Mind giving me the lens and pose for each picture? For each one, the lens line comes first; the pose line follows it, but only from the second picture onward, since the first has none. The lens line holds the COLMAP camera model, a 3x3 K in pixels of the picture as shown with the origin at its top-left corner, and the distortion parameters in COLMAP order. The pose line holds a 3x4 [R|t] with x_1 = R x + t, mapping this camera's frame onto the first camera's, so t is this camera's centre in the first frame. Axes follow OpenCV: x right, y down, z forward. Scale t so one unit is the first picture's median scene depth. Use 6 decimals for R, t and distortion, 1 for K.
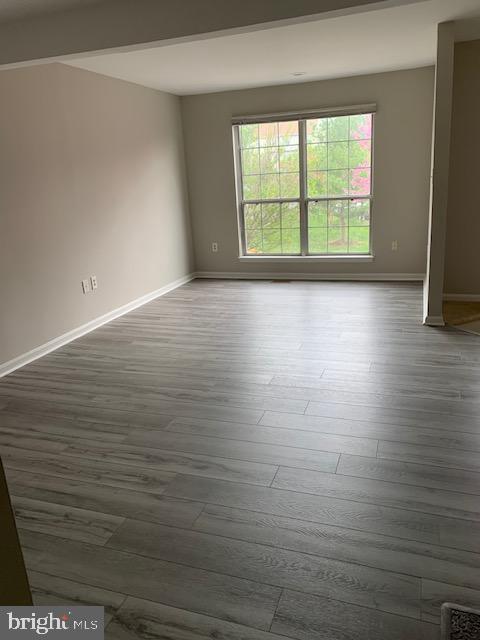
lens RADIAL K [[496.0, 0, 240.0], [0, 496.0, 320.0], [0, 0, 1]] dist [0.051433, -0.055750]
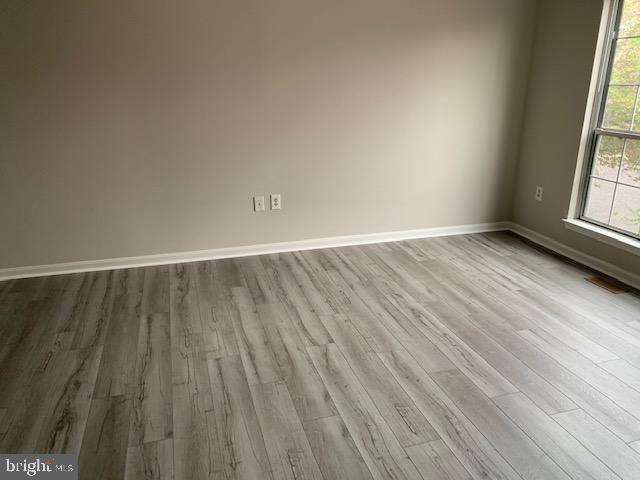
lens RADIAL K [[481.2, 0, 320.0], [0, 481.2, 240.0], [0, 0, 1]] dist [-0.005248, -0.003096]
pose [[0.591457, 0.306013, -0.746013, 0.418357], [-0.261890, 0.947933, 0.181208, -0.202663], [0.762622, 0.088197, 0.640803, 0.613606]]
